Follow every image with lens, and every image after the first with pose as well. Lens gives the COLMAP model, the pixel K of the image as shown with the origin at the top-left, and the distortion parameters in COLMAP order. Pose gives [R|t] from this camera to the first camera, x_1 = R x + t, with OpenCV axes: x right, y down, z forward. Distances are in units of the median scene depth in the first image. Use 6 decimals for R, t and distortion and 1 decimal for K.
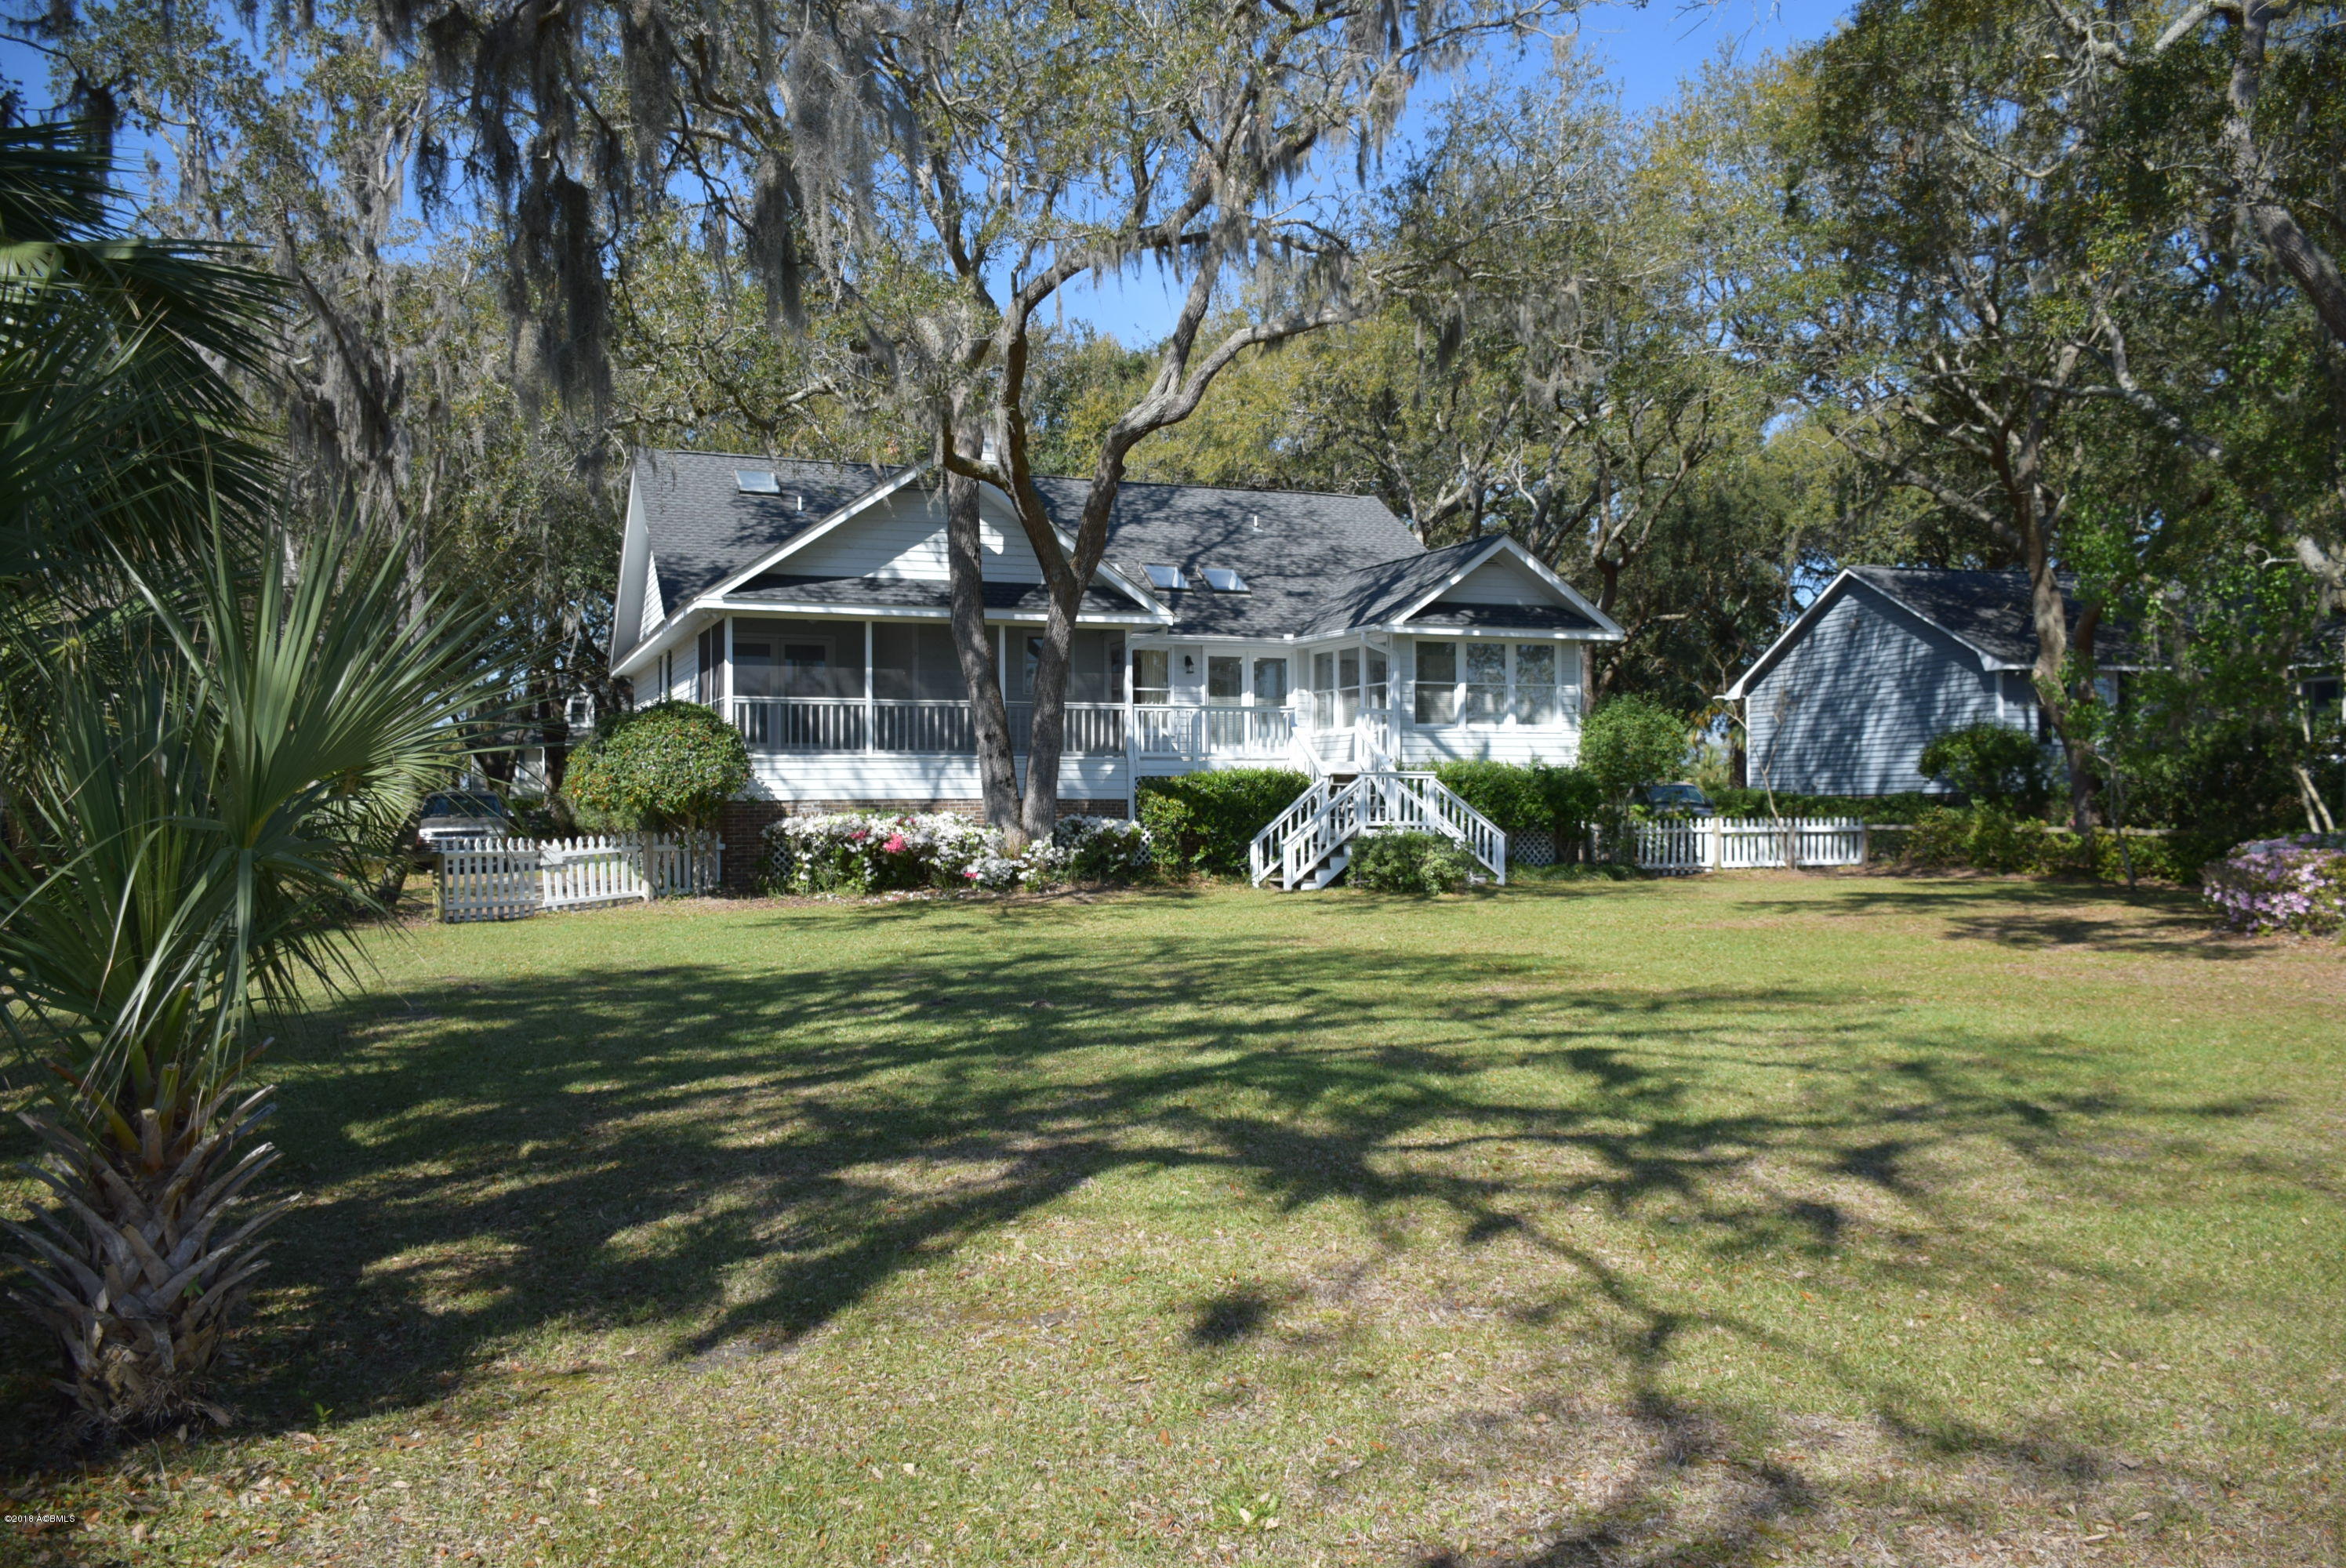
lens RADIAL K [[1826.6, 0, 1173.0], [0, 1826.6, 784.0], [0, 0, 1]] dist [-0.011784, -0.011589]
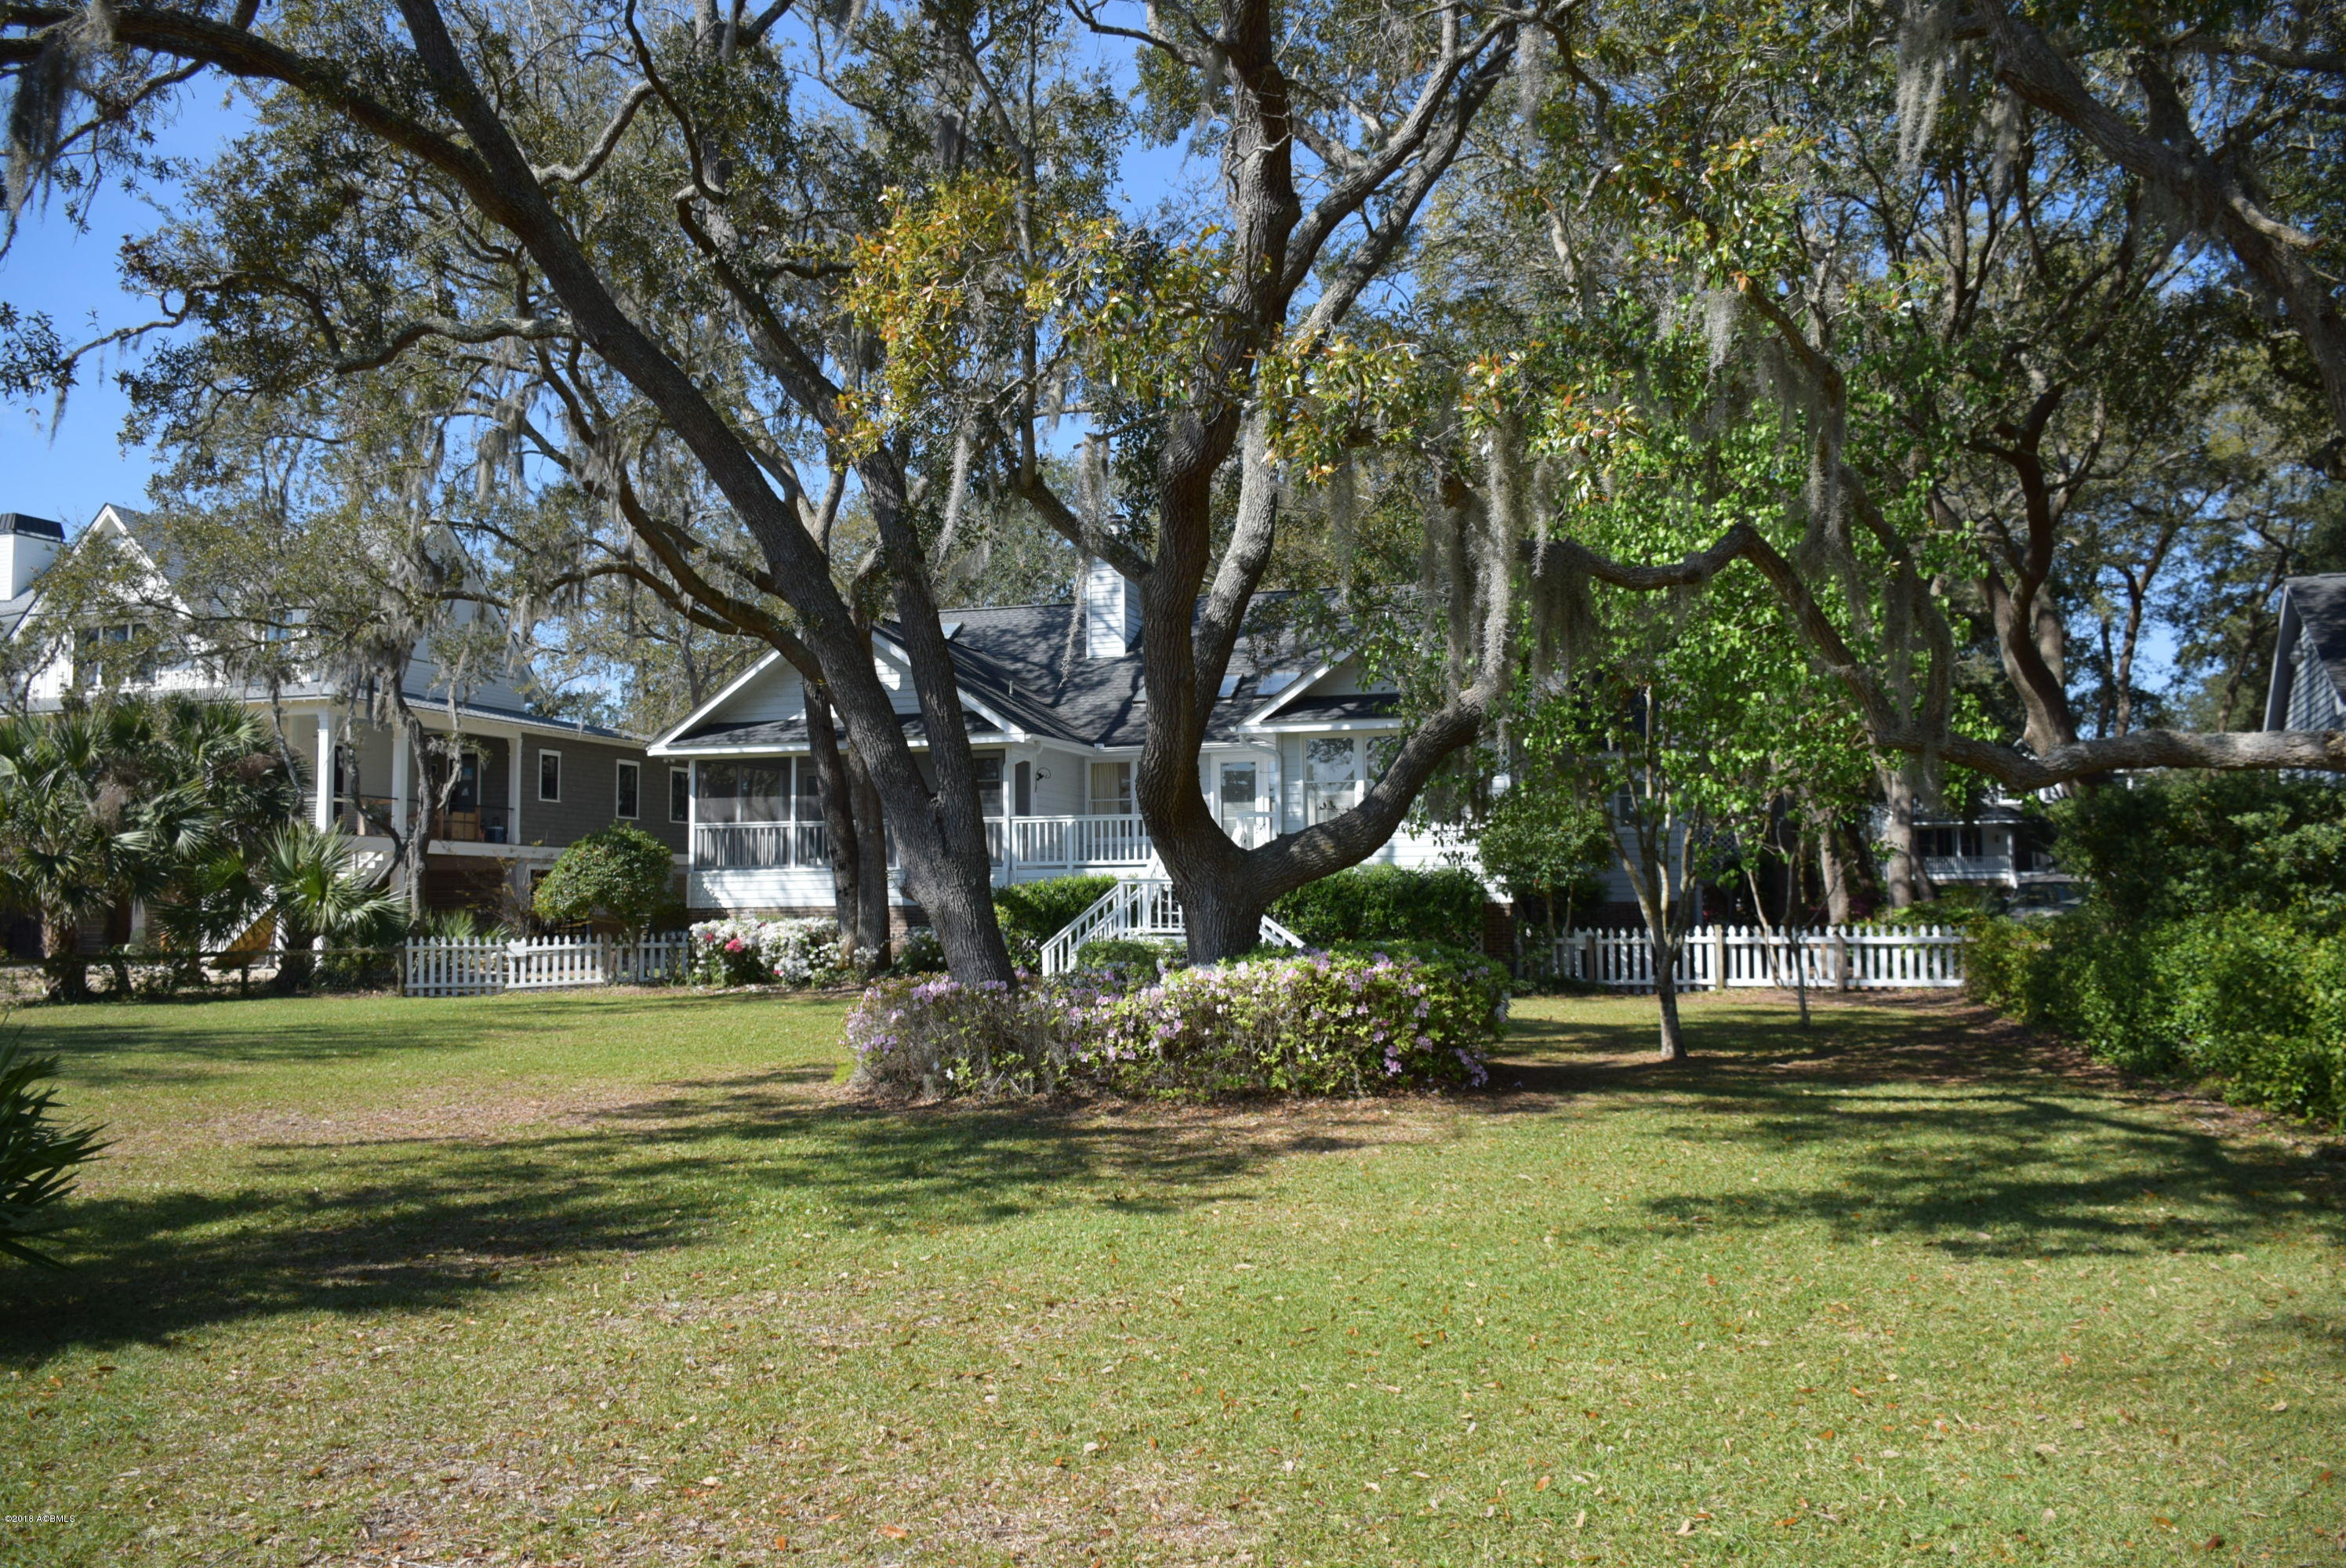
lens RADIAL K [[1826.6, 0, 1173.0], [0, 1826.6, 784.0], [0, 0, 1]] dist [-0.011784, -0.011589]
pose [[0.763850, -0.044522, -0.643857, 0.783667], [0.009898, 0.998309, -0.057289, -0.000825], [0.645318, 0.037387, 0.762998, 0.254556]]
